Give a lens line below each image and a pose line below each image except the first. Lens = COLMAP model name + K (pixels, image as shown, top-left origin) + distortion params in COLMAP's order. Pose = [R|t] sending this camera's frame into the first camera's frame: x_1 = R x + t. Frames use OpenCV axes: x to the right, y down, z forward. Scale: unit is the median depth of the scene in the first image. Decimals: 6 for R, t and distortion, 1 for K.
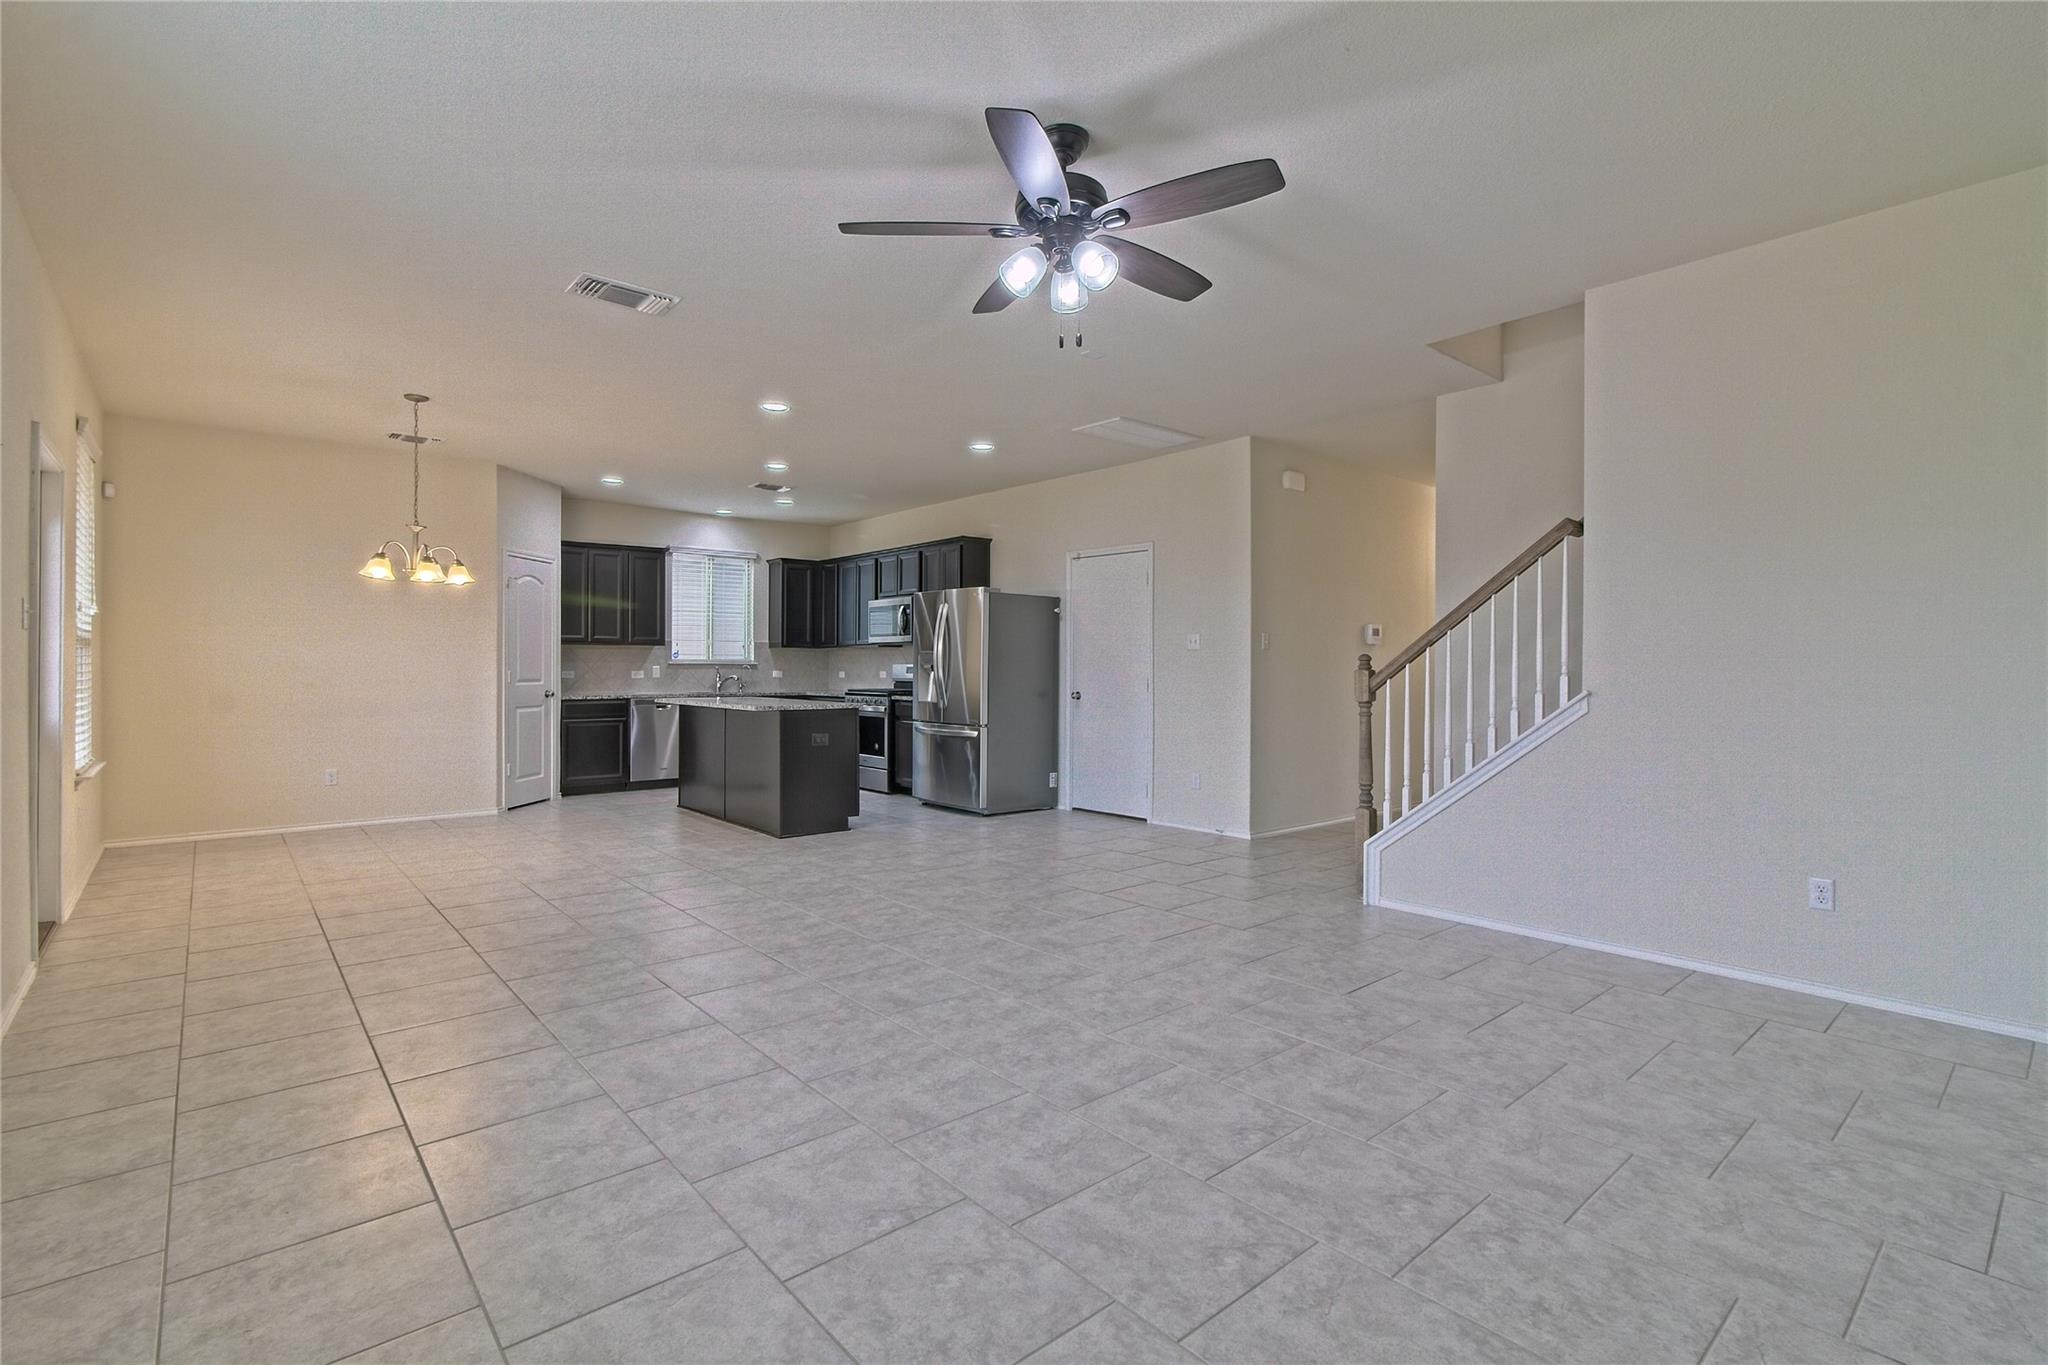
lens RADIAL K [[942.5, 0, 1020.8], [0, 942.5, 673.7], [0, 0, 1]] dist [-0.001323, -0.000029]
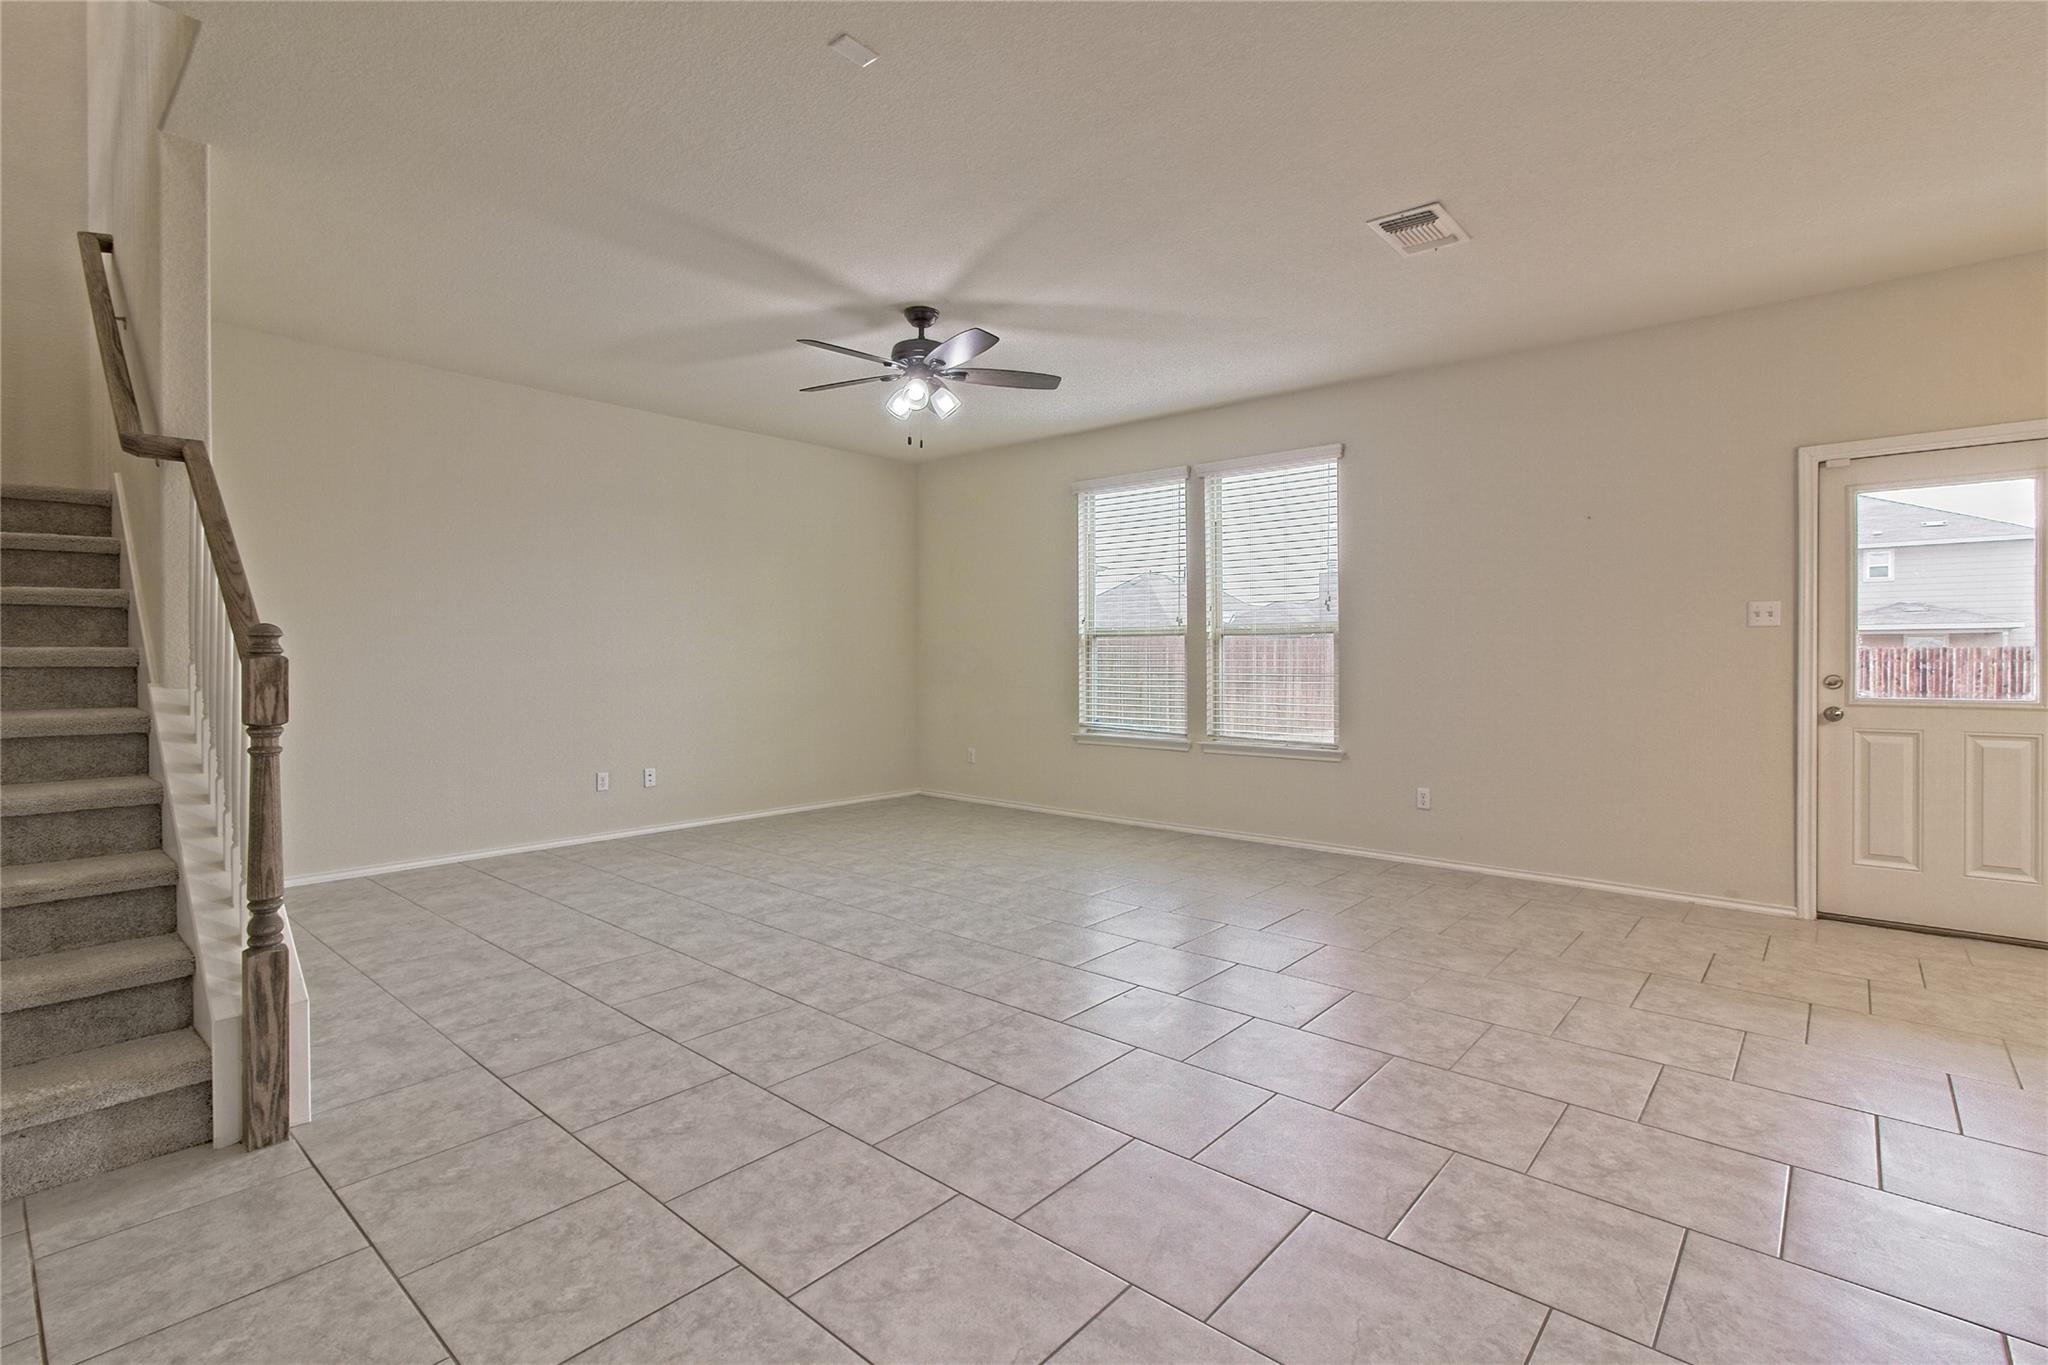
lens RADIAL K [[942.5, 0, 1019.6], [0, 942.5, 668.9], [0, 0, 1]] dist [-0.001323, -0.000029]
pose [[-0.990592, -0.001065, -0.136843, 0.058740], [-0.002647, 0.999932, 0.011377, -0.002993], [0.136821, 0.011633, -0.990527, 1.606662]]
